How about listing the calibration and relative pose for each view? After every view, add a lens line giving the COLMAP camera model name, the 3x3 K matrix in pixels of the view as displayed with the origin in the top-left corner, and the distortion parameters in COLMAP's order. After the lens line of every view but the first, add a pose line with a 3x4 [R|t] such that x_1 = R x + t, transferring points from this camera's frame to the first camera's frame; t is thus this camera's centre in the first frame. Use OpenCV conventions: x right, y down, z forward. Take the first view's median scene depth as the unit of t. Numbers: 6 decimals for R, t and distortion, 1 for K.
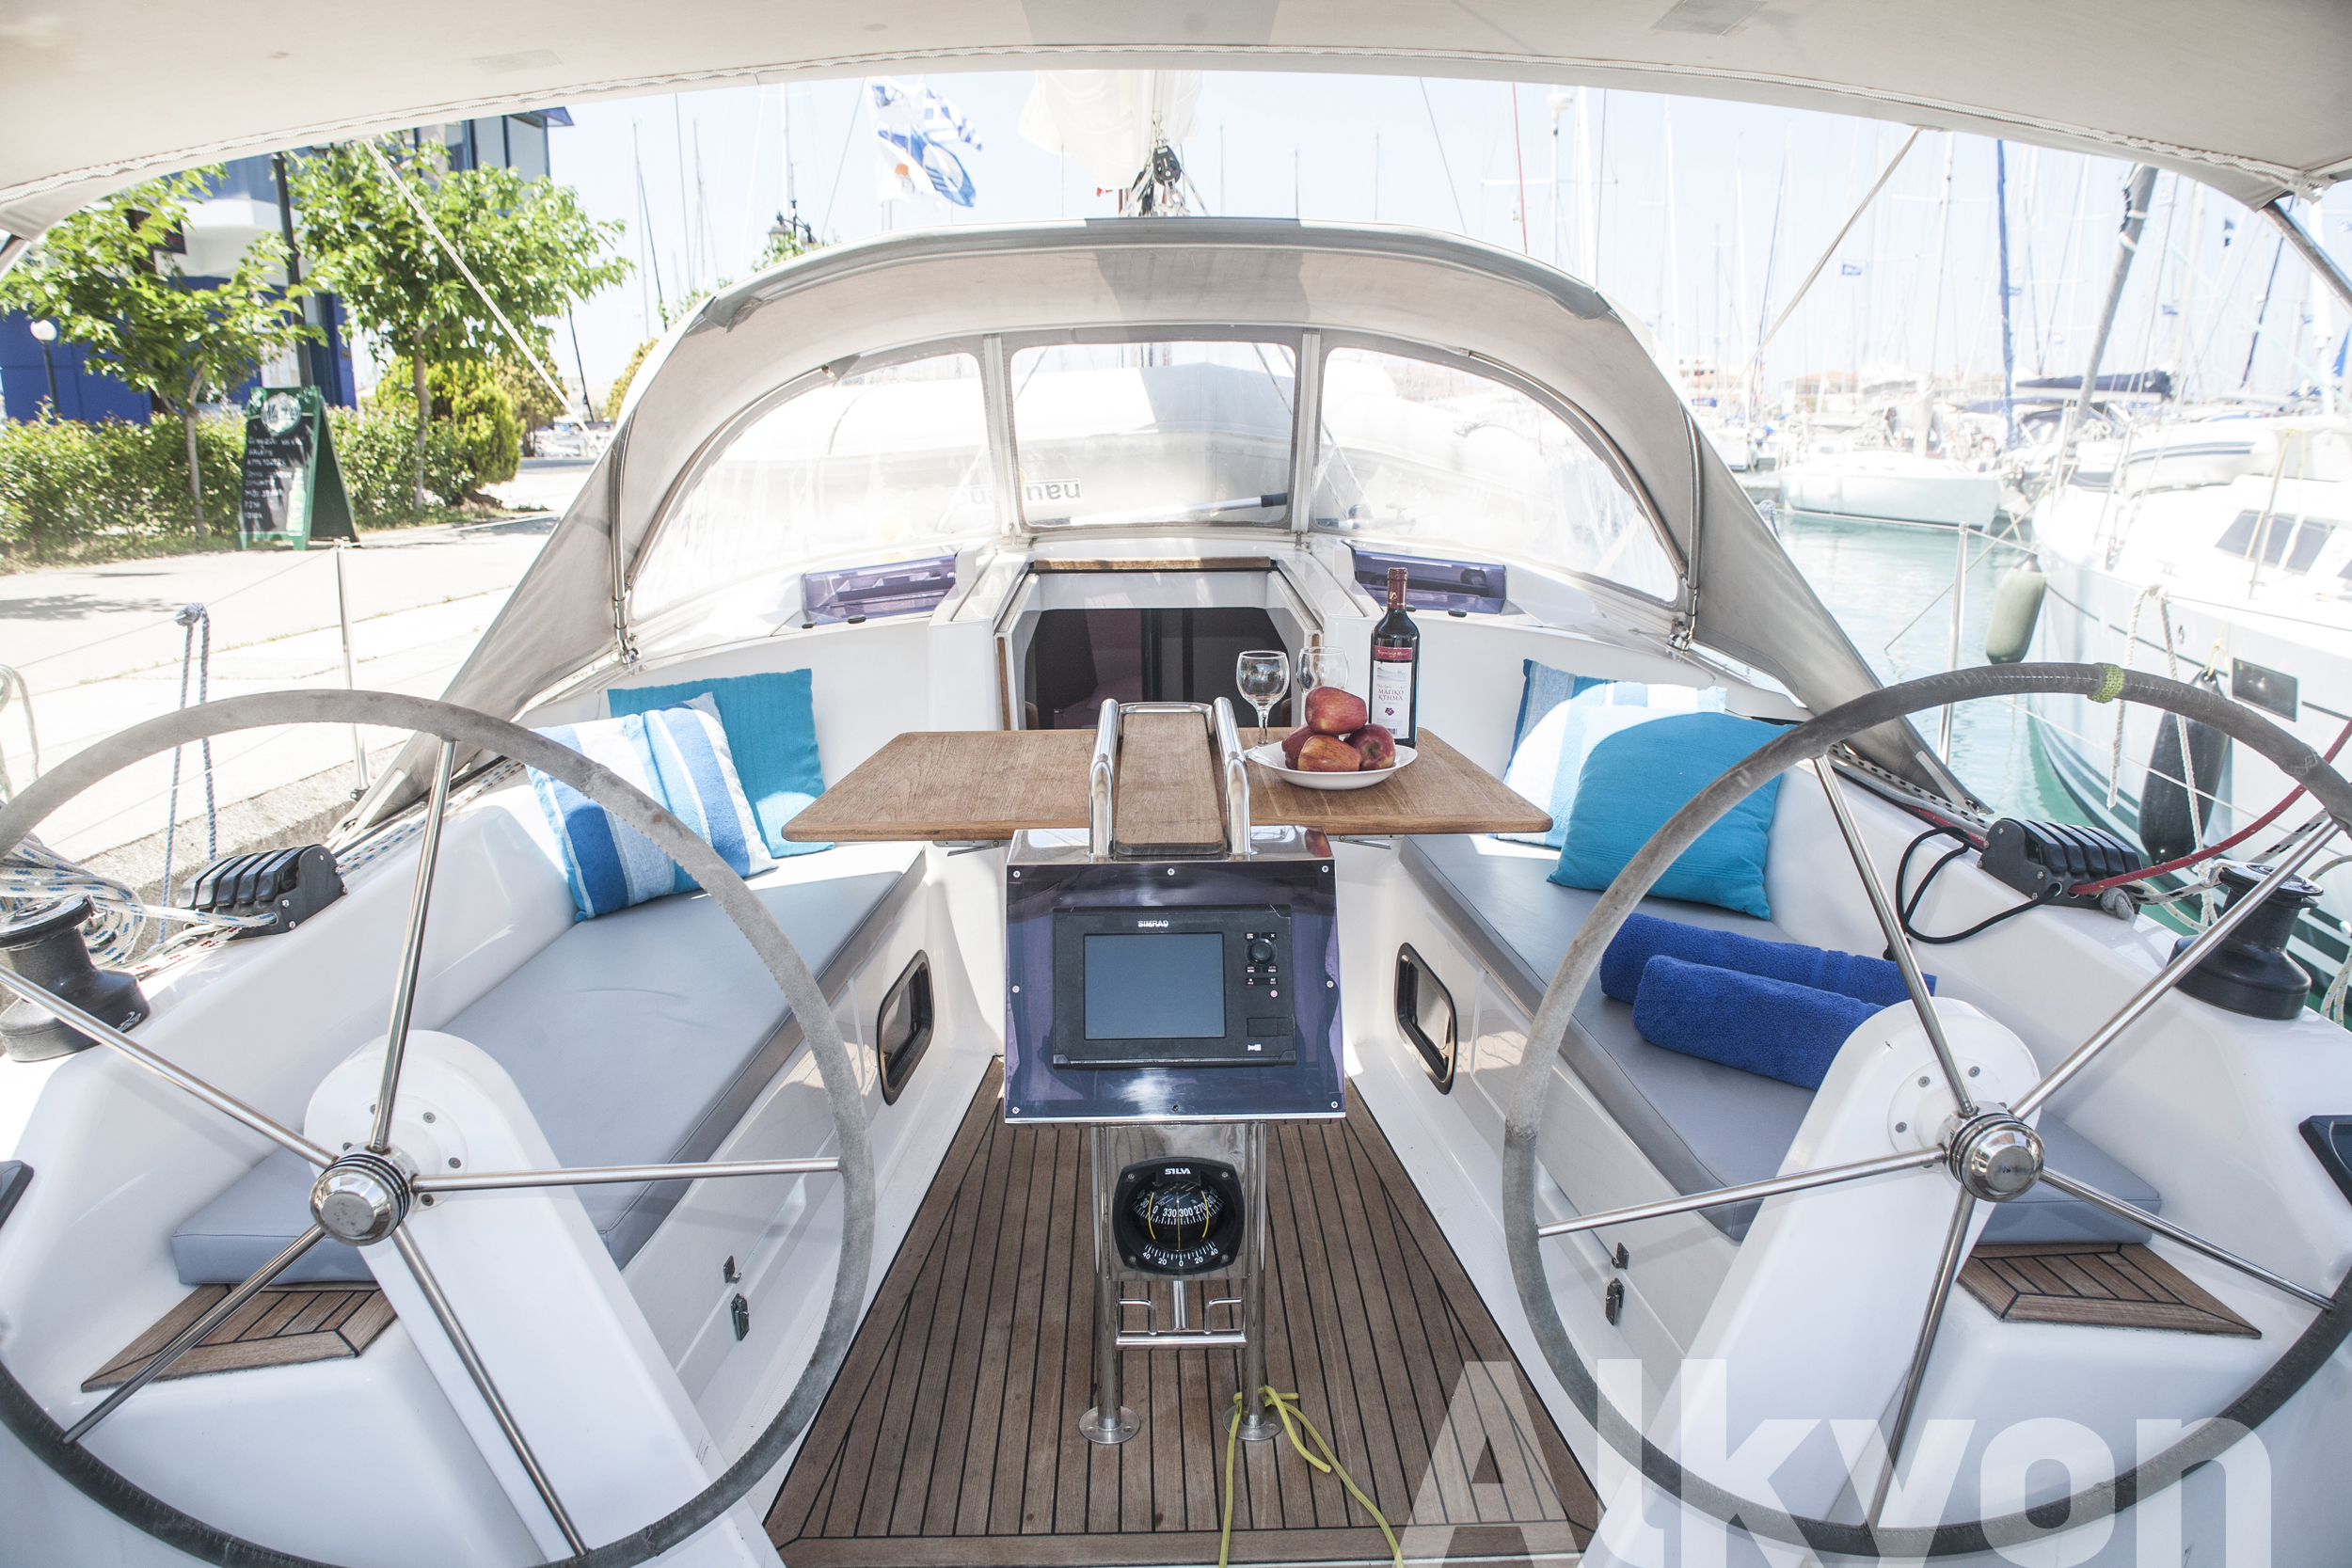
lens RADIAL K [[1640.2, 0, 1173.9], [0, 1640.2, 818.4], [0, 0, 1]] dist [-0.074259, 0.004836]
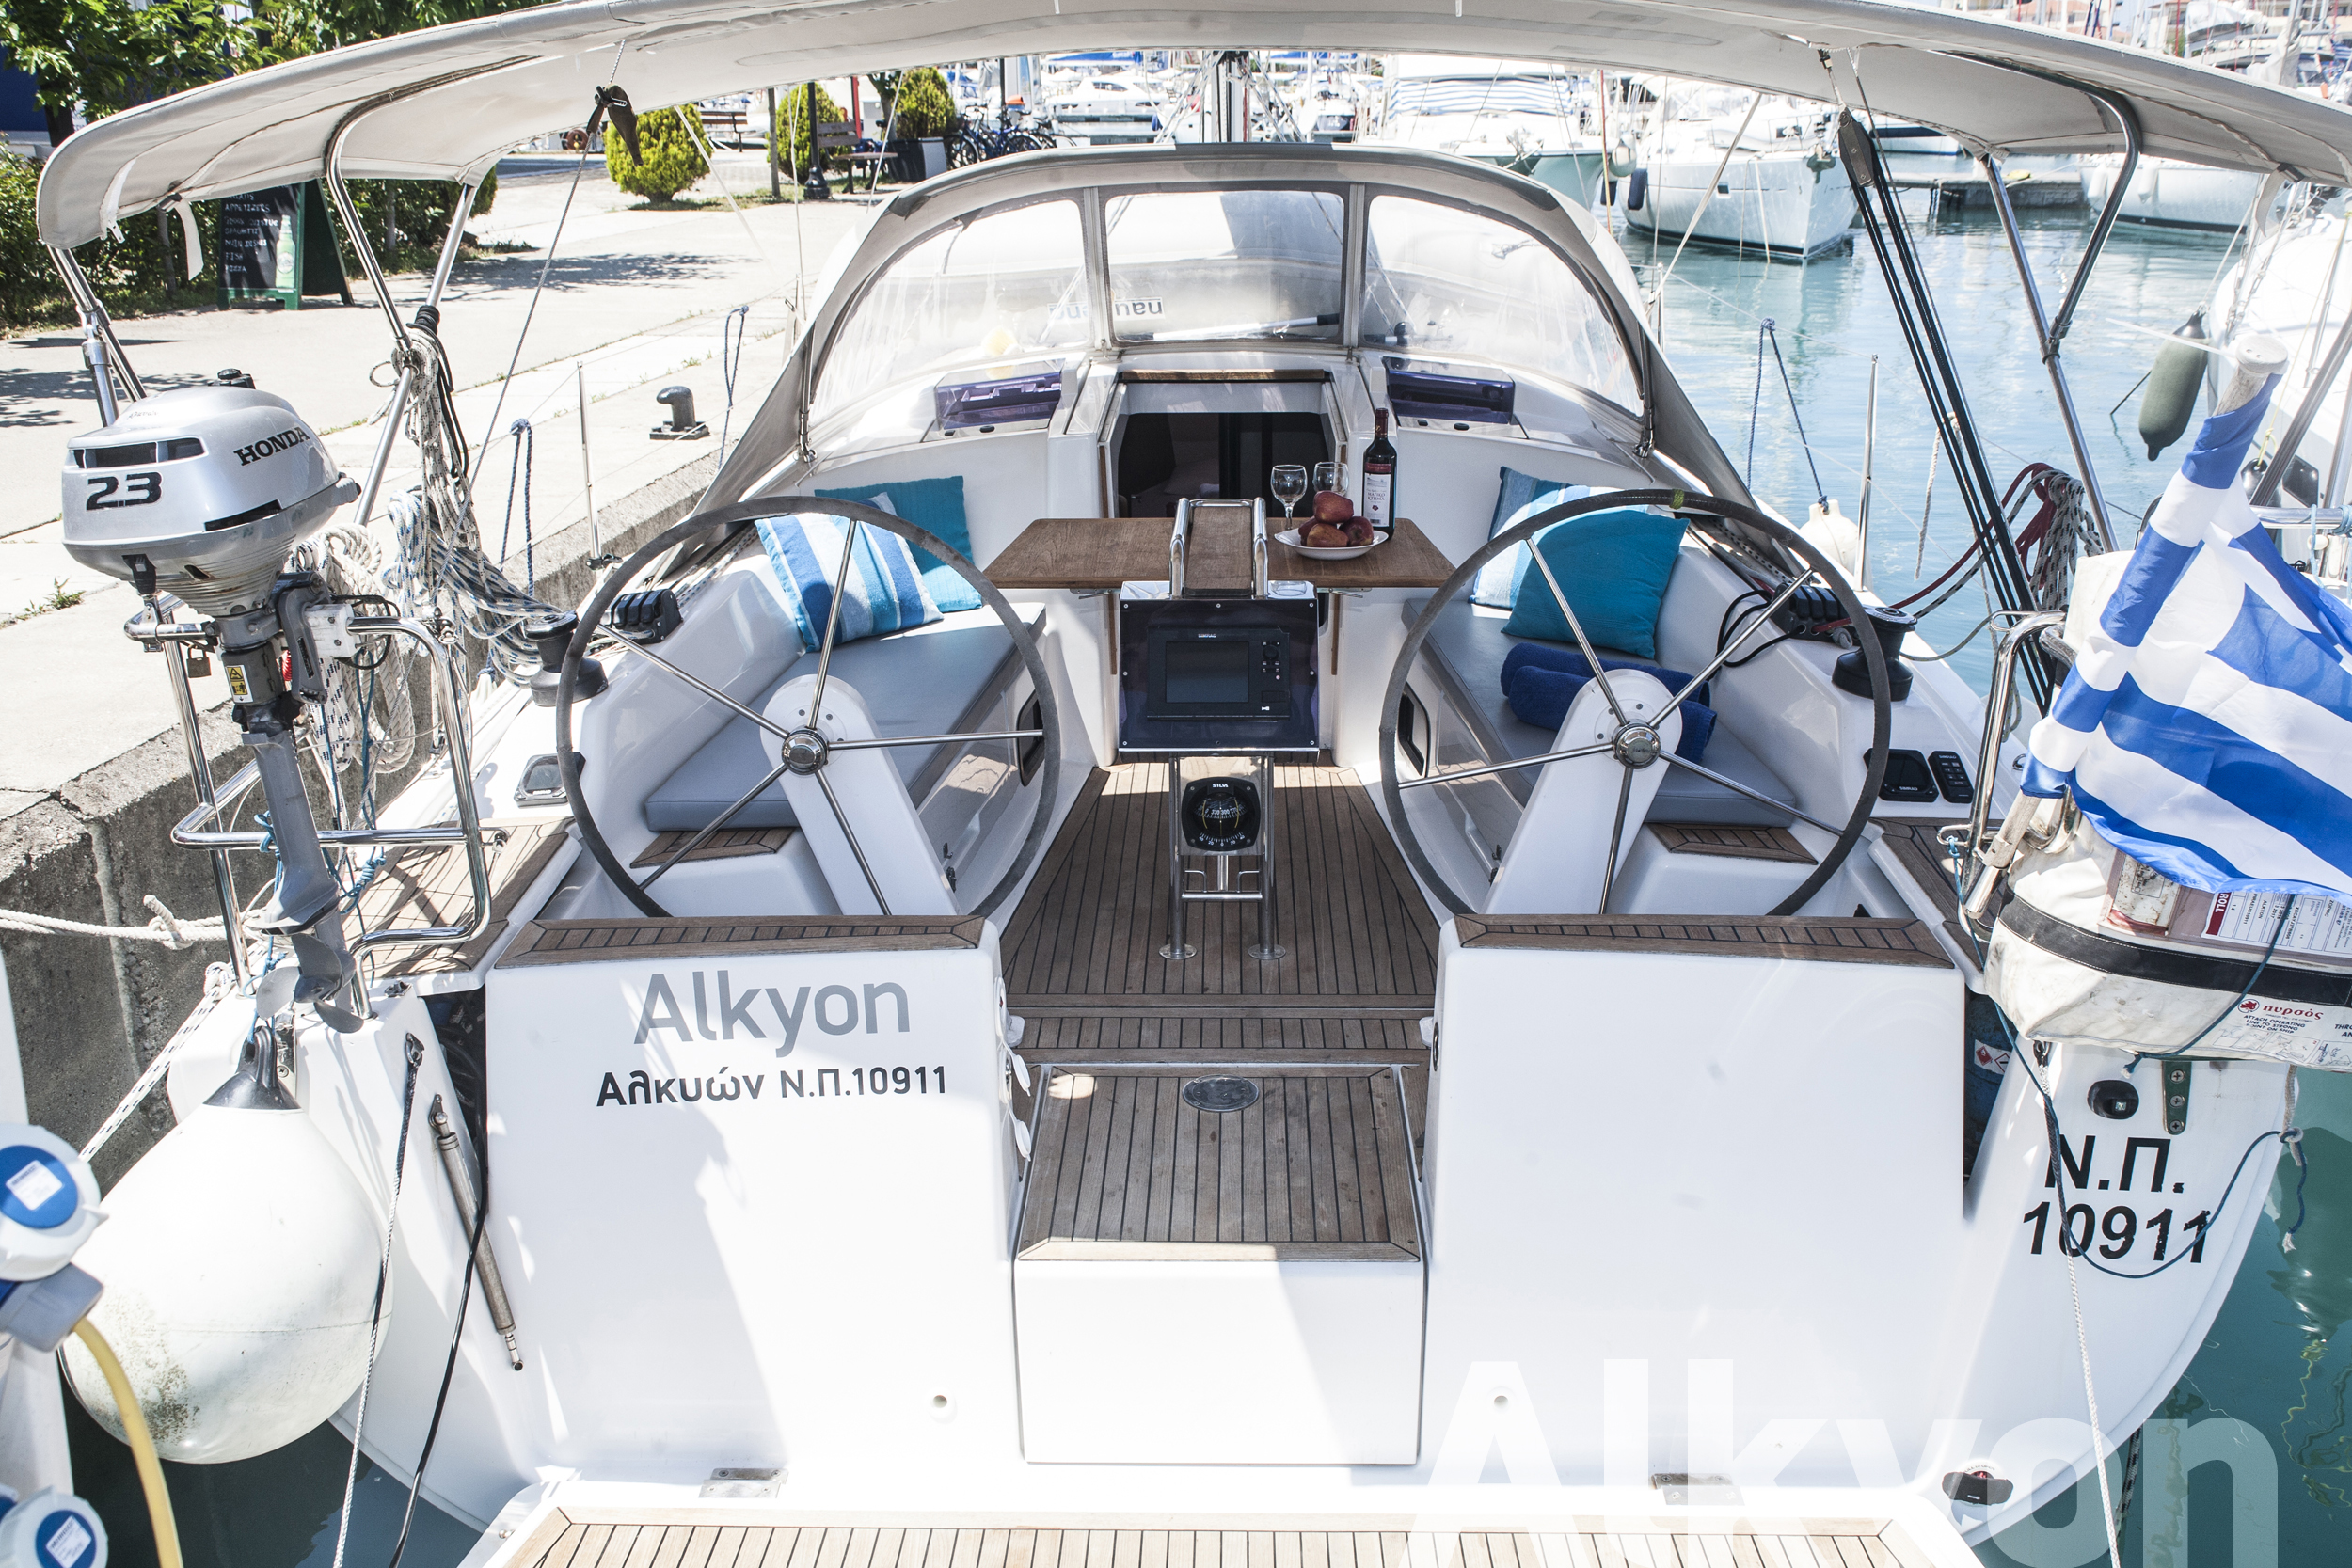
lens RADIAL K [[2145.9, 0, 1168.7], [0, 2145.9, 820.2], [0, 0, 1]] dist [-0.042773, 0.015987]
pose [[0.998749, 0.014360, -0.047900, 0.040072], [-0.010131, 0.996124, 0.087378, 0.043656], [0.048969, -0.086783, 0.995023, -0.860865]]
